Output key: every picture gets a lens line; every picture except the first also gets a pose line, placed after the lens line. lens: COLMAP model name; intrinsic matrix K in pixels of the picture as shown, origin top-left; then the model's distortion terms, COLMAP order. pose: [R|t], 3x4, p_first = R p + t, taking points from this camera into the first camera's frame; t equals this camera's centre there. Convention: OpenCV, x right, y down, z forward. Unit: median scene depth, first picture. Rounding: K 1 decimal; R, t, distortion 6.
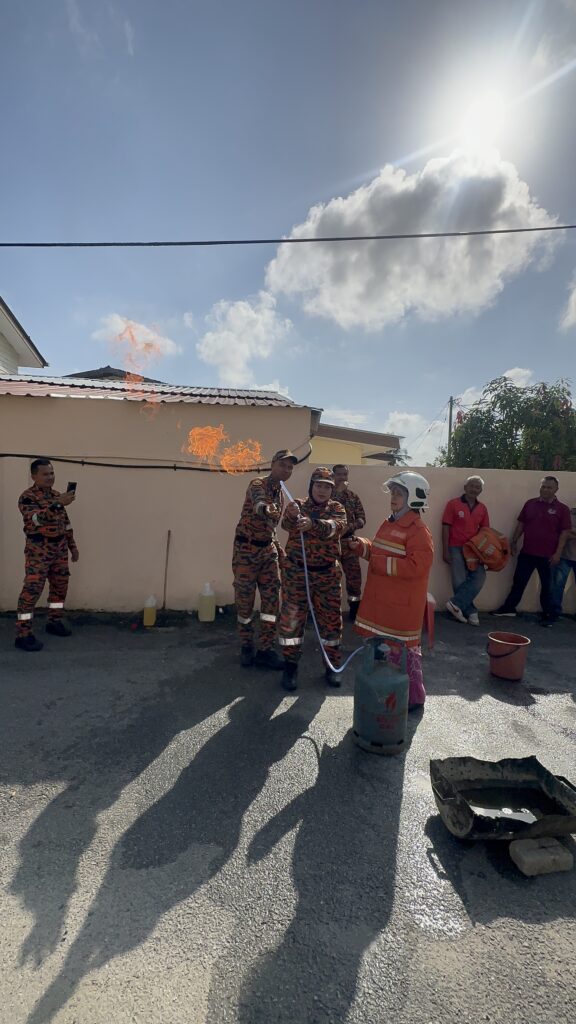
lens RADIAL K [[450.6, 0, 286.4], [0, 450.6, 493.3], [0, 0, 1]] dist [-0.002543, 0.001033]
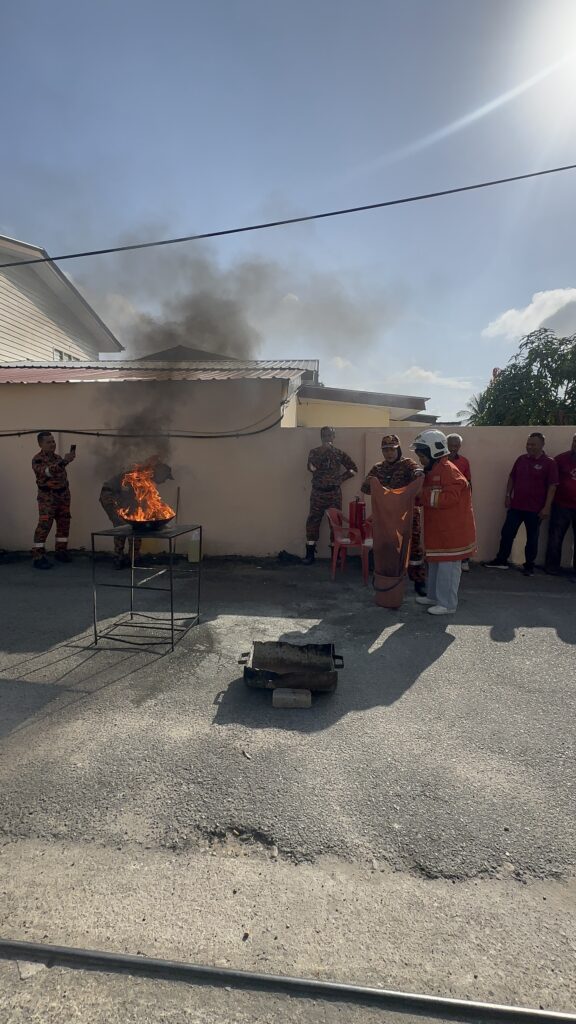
lens RADIAL K [[450.6, 0, 278.1], [0, 450.6, 493.0], [0, 0, 1]] dist [-0.002543, 0.001033]
pose [[0.974777, -0.005131, -0.223121, 0.432887], [0.020821, 0.997466, 0.068025, 0.031319], [0.222207, -0.070955, 0.972414, -0.176406]]
